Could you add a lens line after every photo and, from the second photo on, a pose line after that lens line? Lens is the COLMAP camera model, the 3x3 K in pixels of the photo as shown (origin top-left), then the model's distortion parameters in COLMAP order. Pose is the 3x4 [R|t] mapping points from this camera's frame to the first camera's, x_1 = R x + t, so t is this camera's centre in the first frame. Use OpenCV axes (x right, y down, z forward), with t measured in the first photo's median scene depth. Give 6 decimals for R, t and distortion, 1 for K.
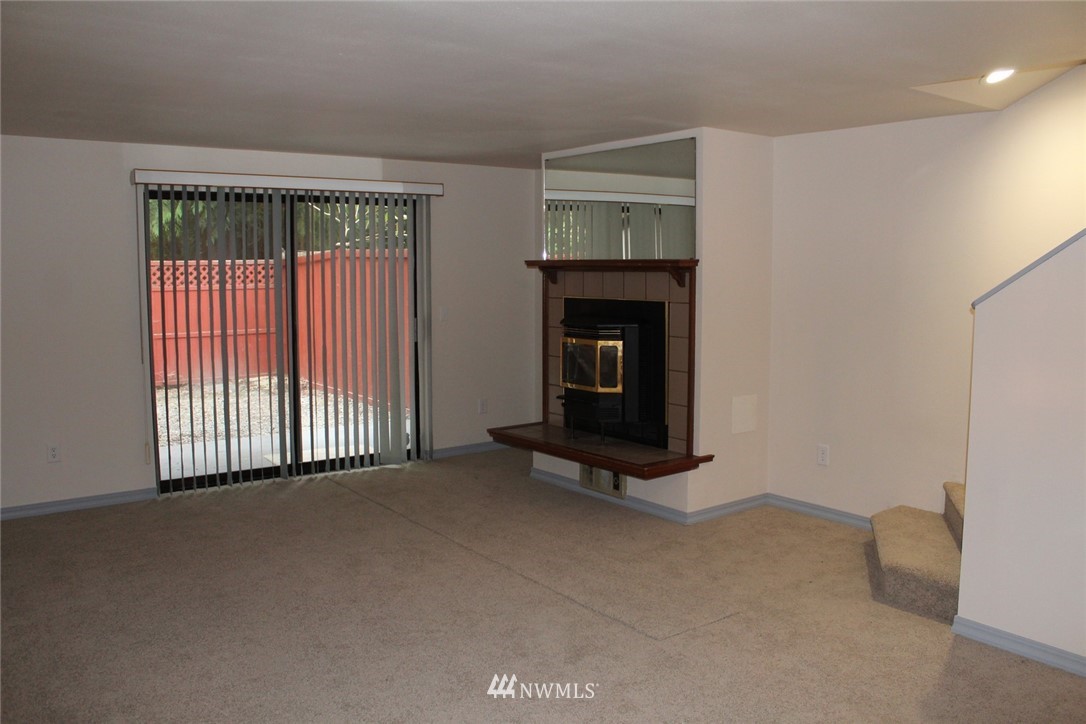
lens RADIAL K [[896.0, 0, 547.5], [0, 896.0, 356.2], [0, 0, 1]] dist [-0.174815, 0.138319]
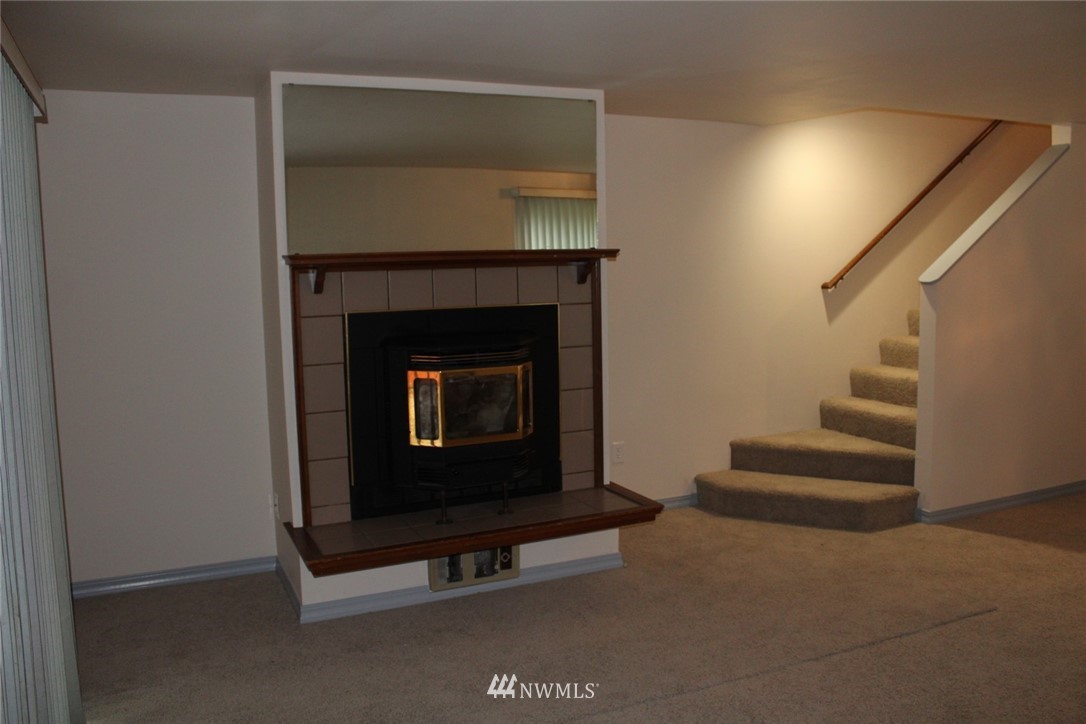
lens RADIAL K [[896.0, 0, 547.5], [0, 896.0, 356.2], [0, 0, 1]] dist [-0.174815, 0.138319]
pose [[0.219144, -0.110200, 0.969449, -0.606927], [0.115428, 0.989552, 0.086393, -0.081375], [-0.968841, 0.092969, 0.229574, 0.801850]]
